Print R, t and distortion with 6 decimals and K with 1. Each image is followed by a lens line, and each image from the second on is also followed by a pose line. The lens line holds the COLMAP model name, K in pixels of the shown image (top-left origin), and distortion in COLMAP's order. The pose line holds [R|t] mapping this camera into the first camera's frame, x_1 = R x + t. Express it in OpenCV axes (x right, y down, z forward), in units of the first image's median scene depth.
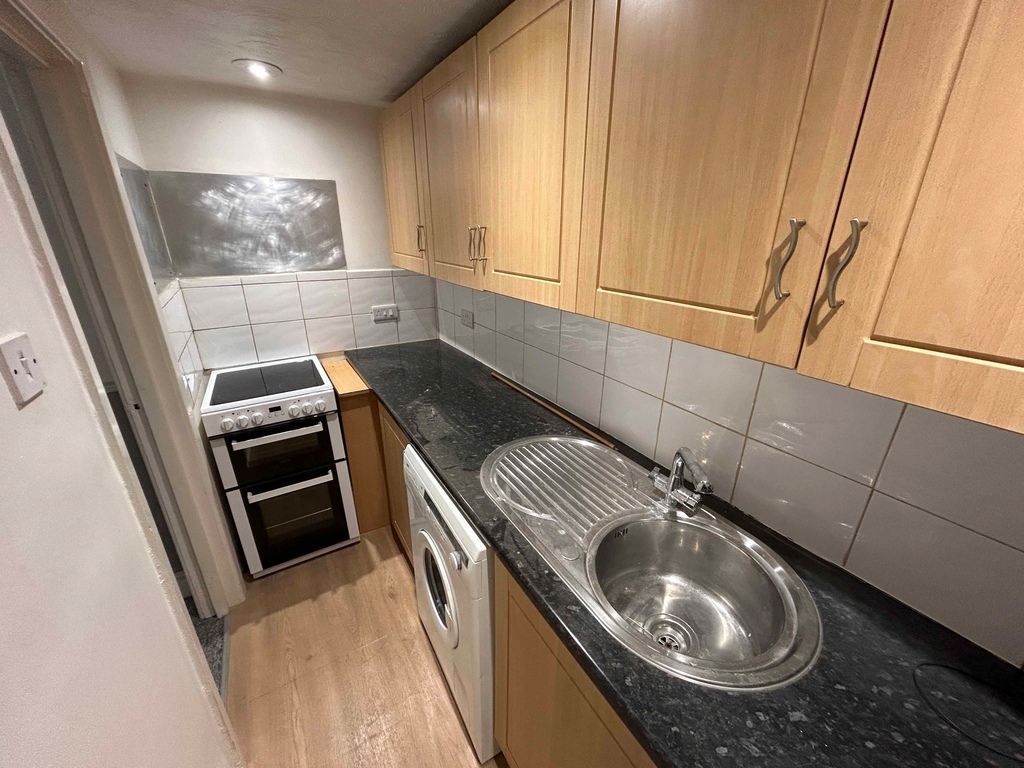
lens RADIAL K [[416.1, 0, 513.0], [0, 416.1, 386.4], [0, 0, 1]] dist [-0.001413, 0.000105]
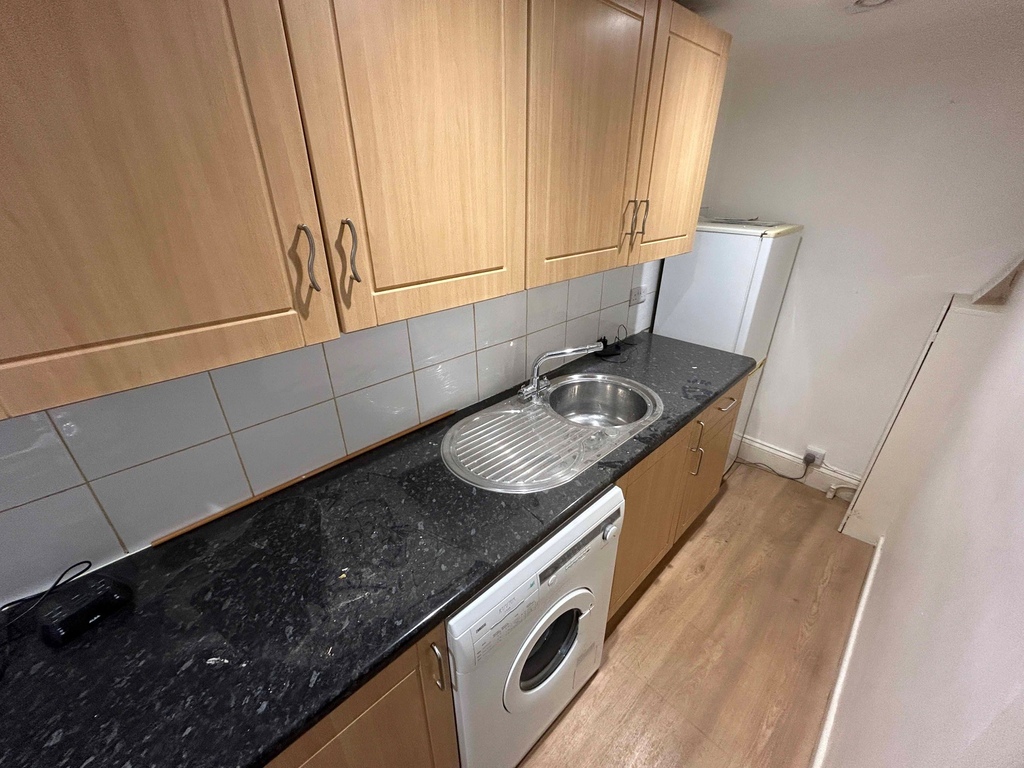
lens RADIAL K [[416.1, 0, 507.3], [0, 416.1, 387.1], [0, 0, 1]] dist [-0.001413, 0.000105]
pose [[-0.227257, -0.429991, 0.873763, -0.628536], [0.352316, 0.800161, 0.485404, -0.362003], [-0.907870, 0.418152, -0.030350, 0.826410]]
